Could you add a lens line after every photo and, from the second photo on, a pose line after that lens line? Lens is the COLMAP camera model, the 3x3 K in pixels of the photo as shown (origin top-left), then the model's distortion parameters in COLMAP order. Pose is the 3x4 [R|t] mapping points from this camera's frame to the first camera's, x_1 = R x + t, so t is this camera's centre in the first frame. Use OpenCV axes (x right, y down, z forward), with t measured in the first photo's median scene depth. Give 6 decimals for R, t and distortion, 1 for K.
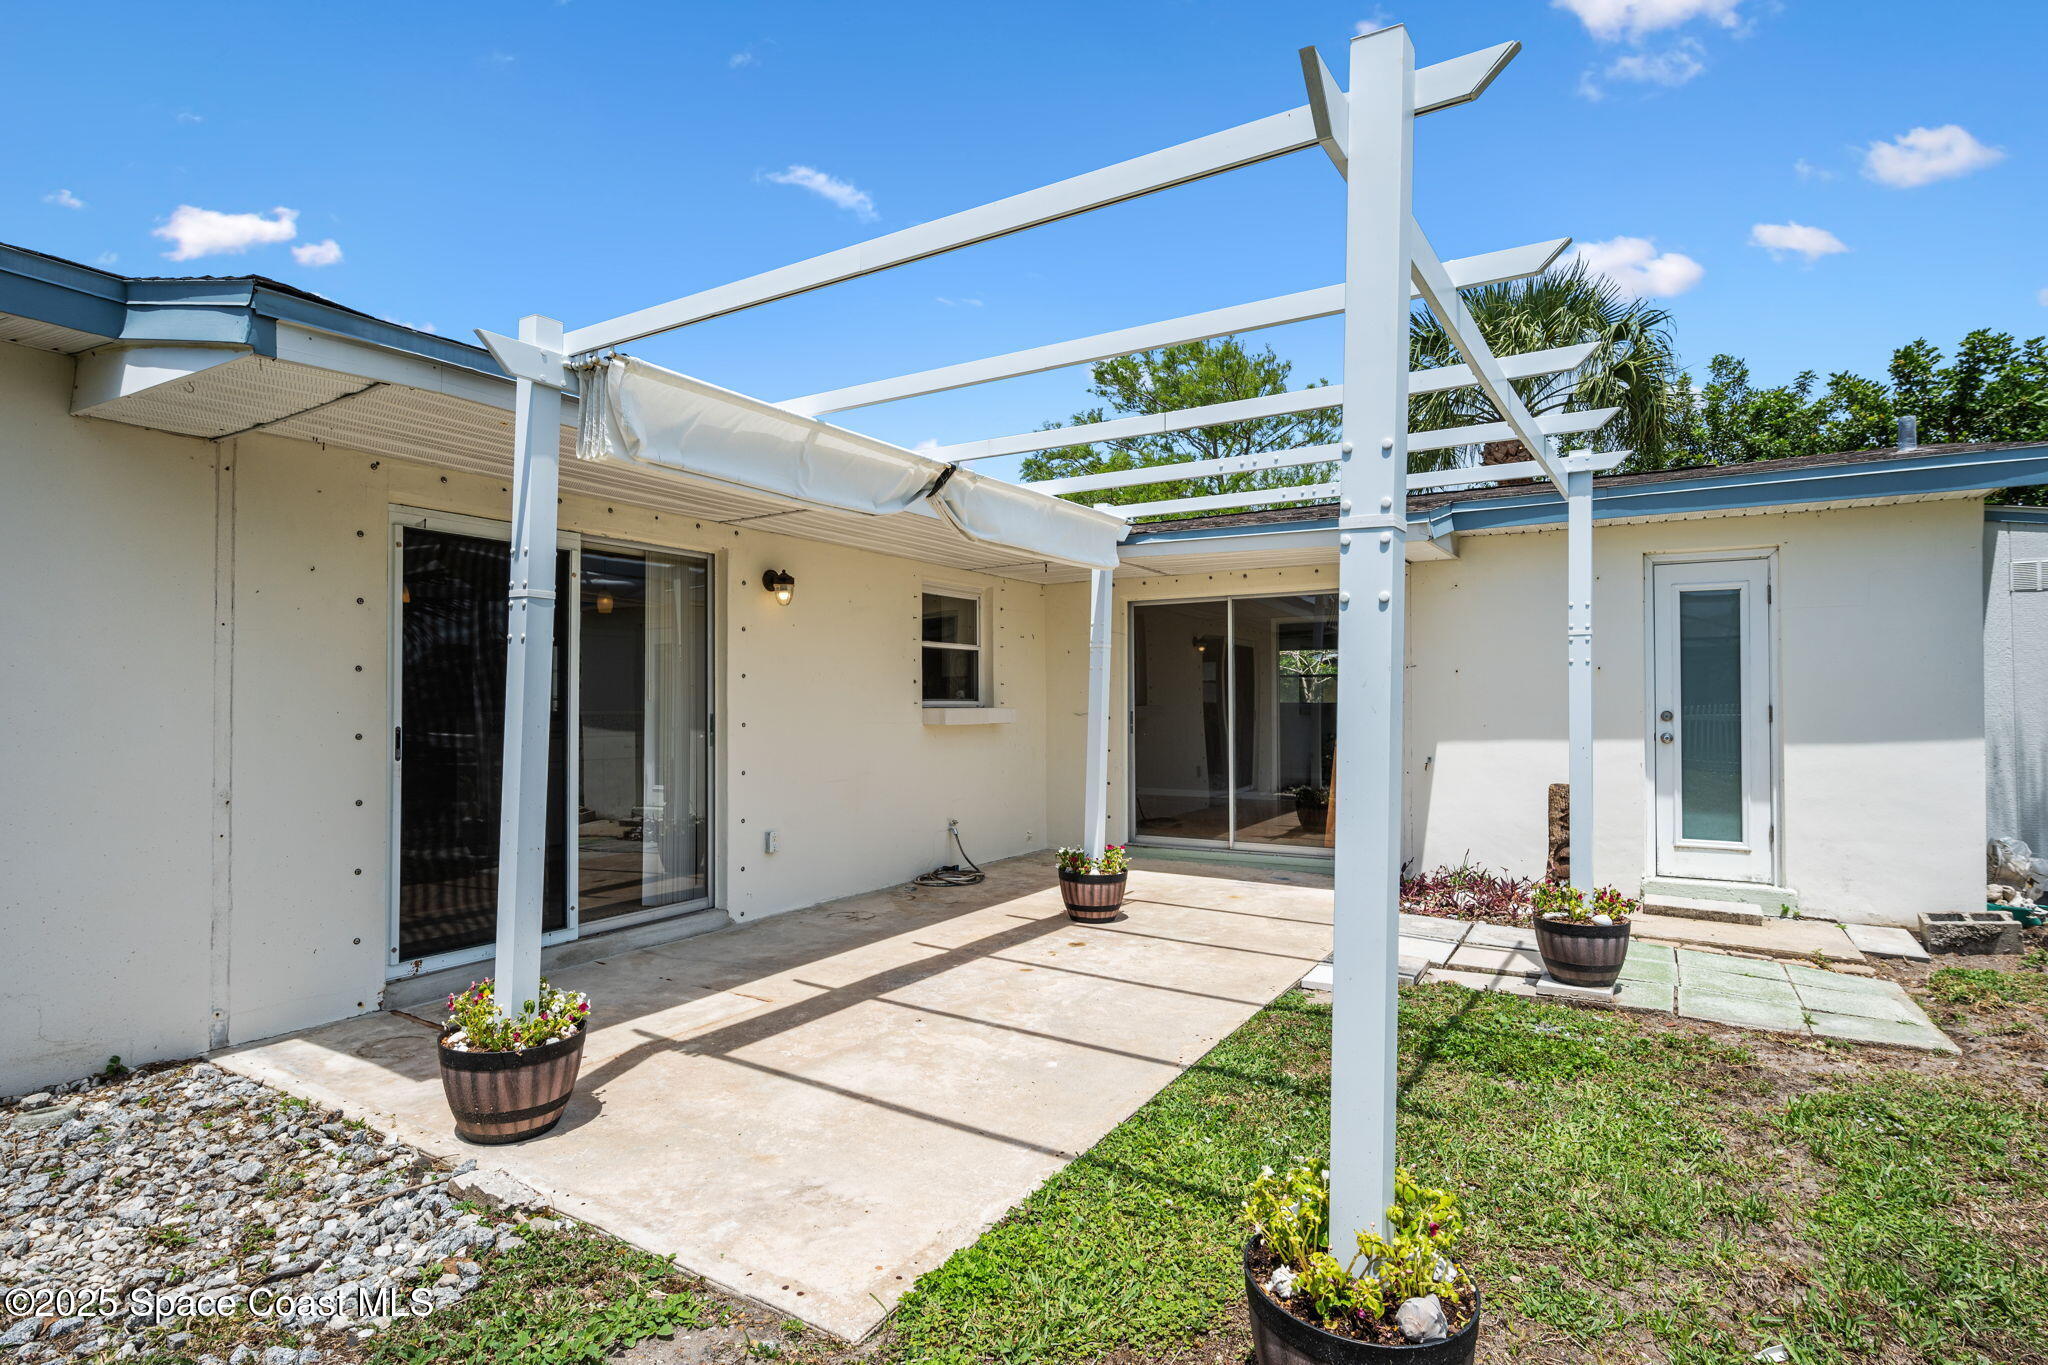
lens RADIAL K [[1013.7, 0, 1031.7], [0, 1013.7, 694.1], [0, 0, 1]] dist [0.002281, 0.000067]
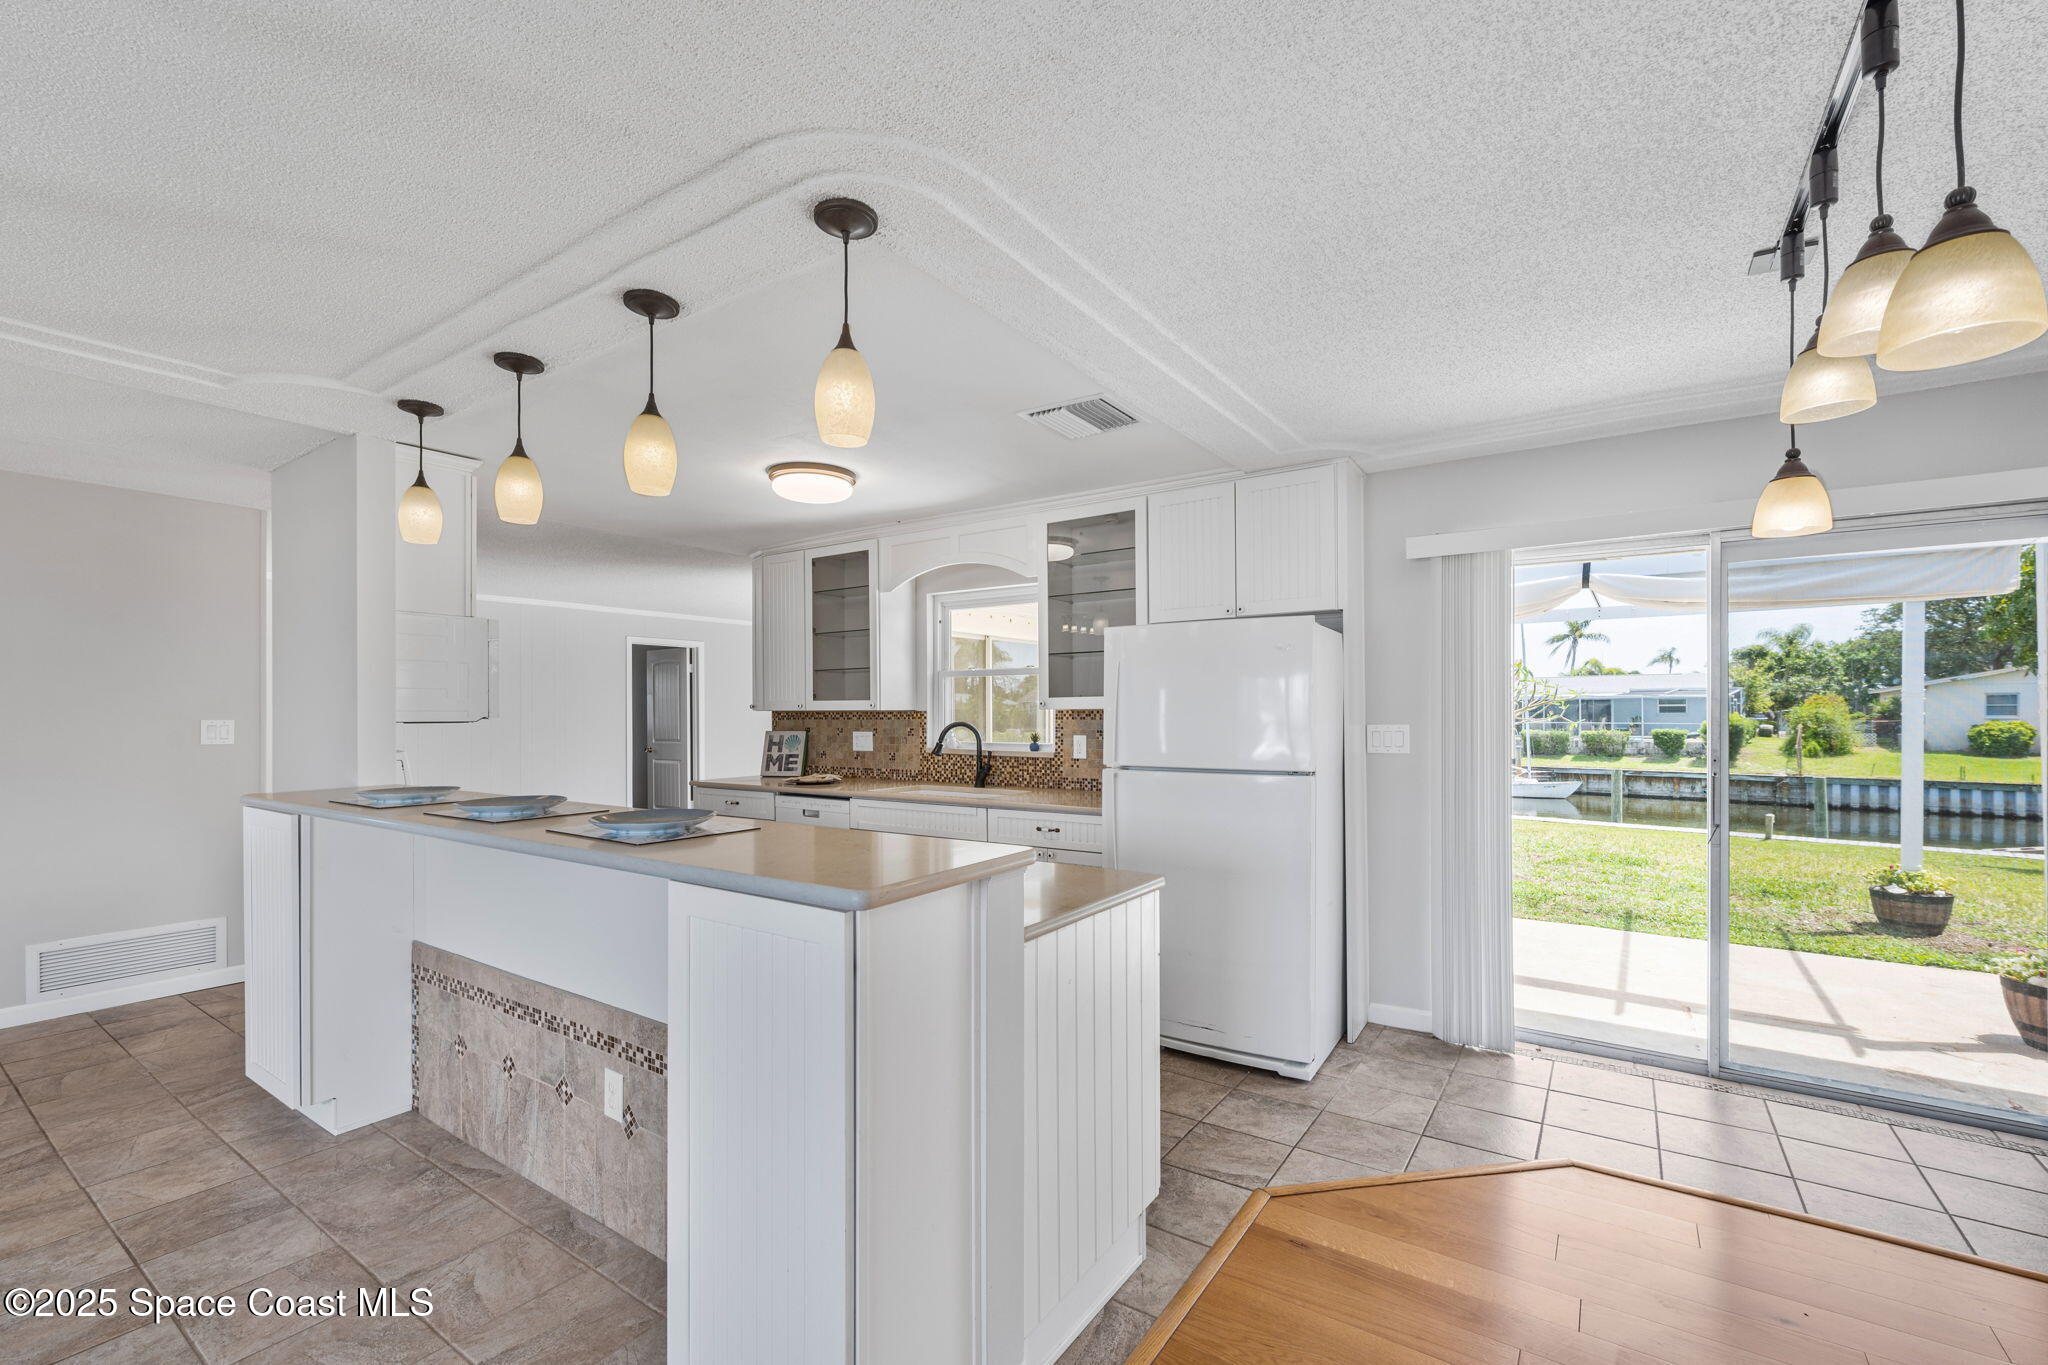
lens RADIAL K [[867.6, 0, 1017.9], [0, 867.6, 715.3], [0, 0, 1]] dist [-0.004641, 0.000620]
pose [[0.054731, -0.000294, 0.998501, -1.322917], [-0.012681, 0.999919, 0.000990, -0.019600], [-0.998421, -0.012717, 0.054723, 1.798556]]
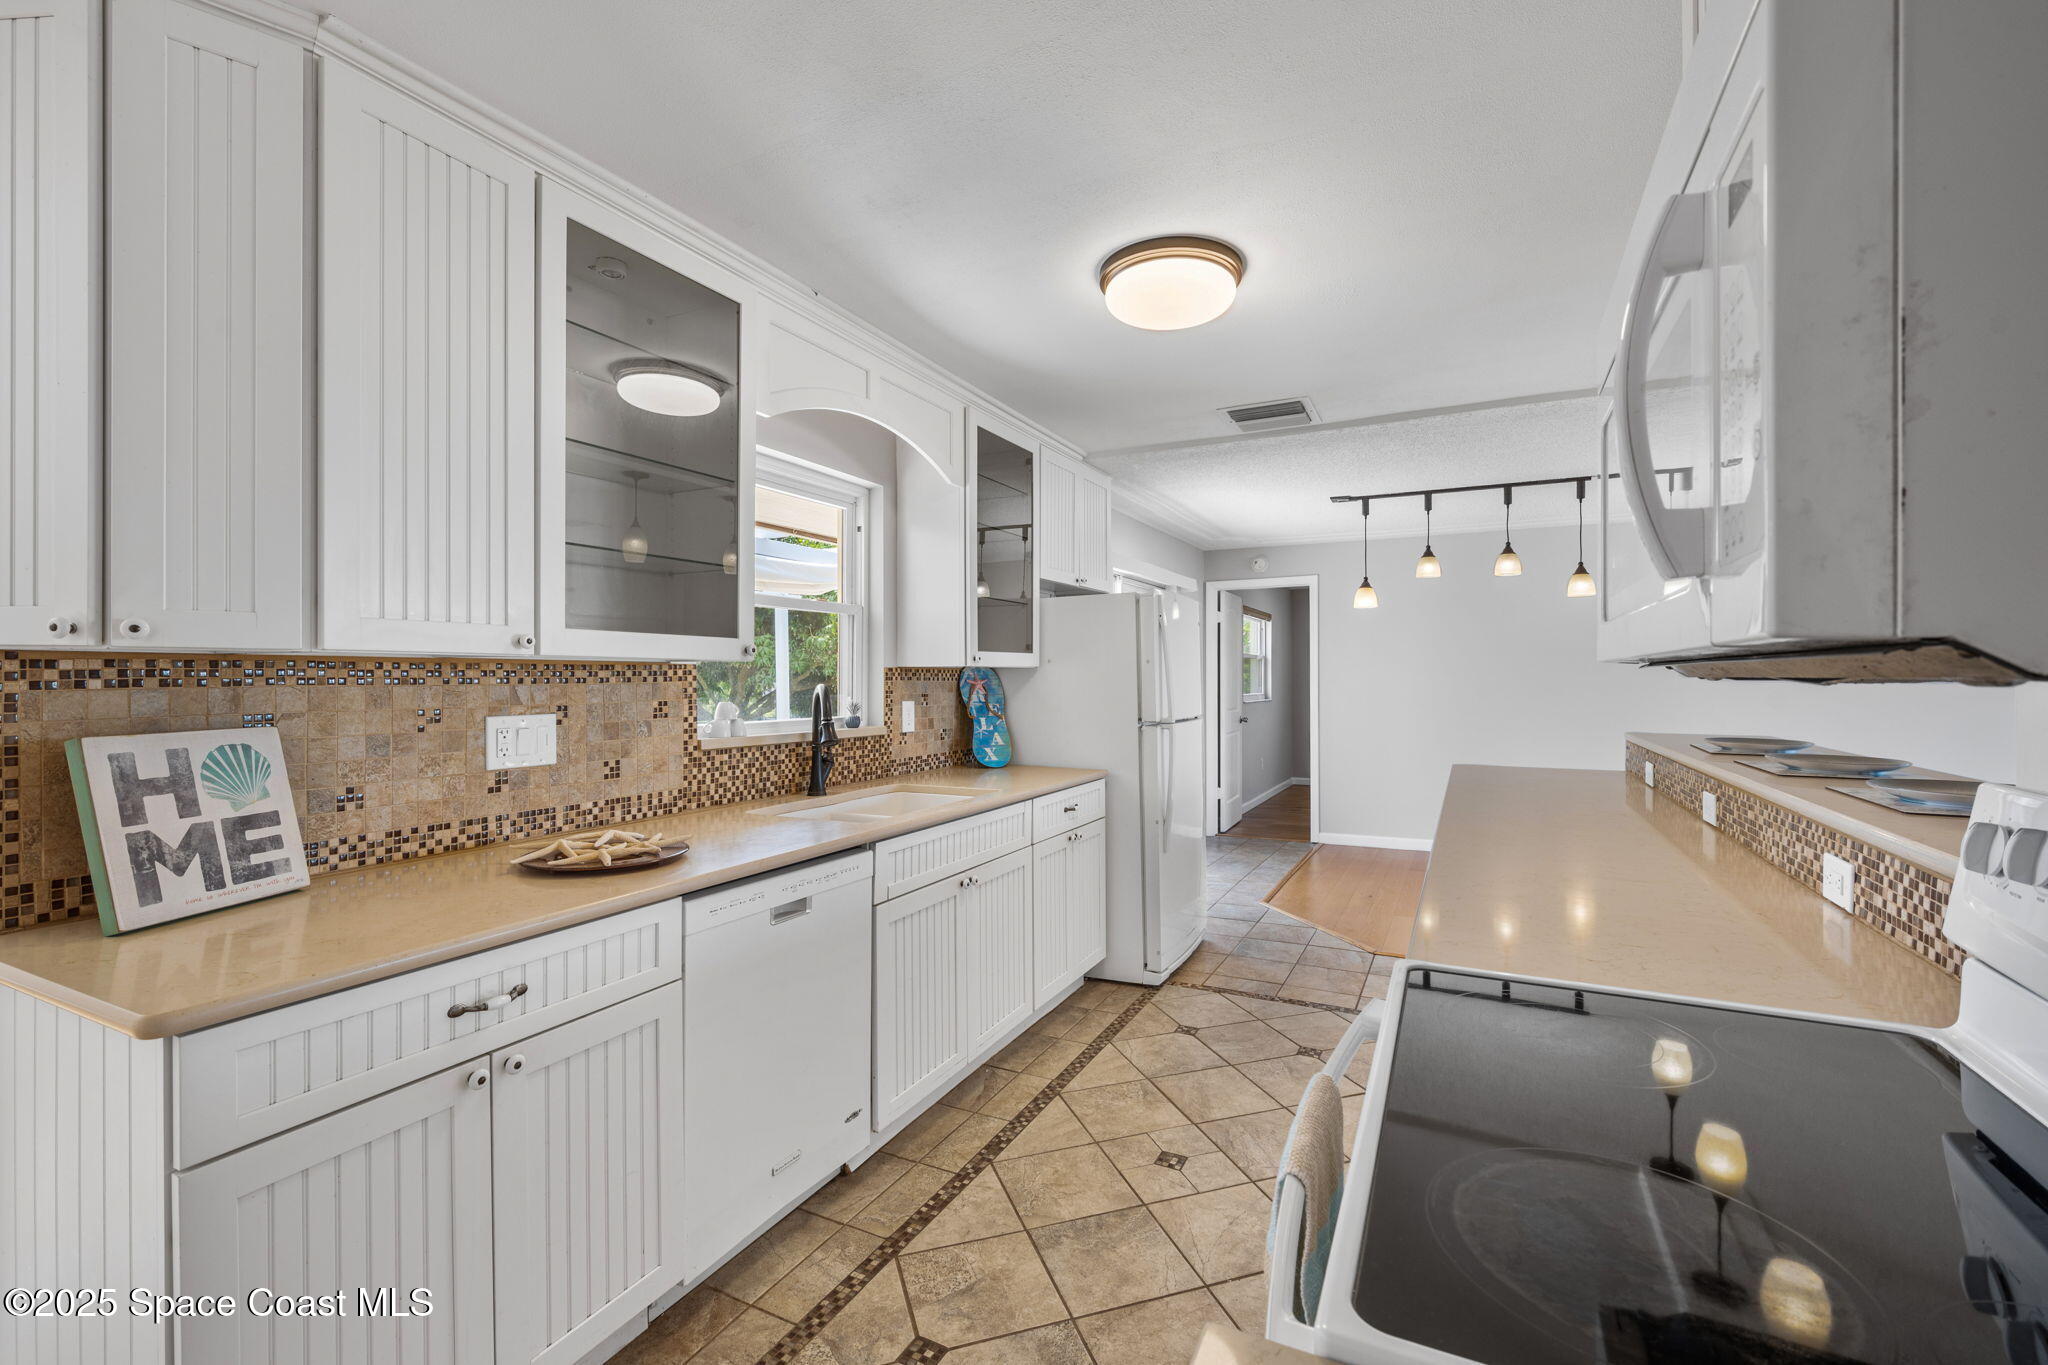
lens RADIAL K [[867.6, 0, 1020.6], [0, 867.6, 677.5], [0, 0, 1]] dist [-0.004641, 0.000620]
pose [[-0.997535, 0.008393, -0.069663, -0.342770], [0.009673, 0.999790, -0.018059, -0.002071], [0.069497, -0.018688, -0.997407, 2.566845]]
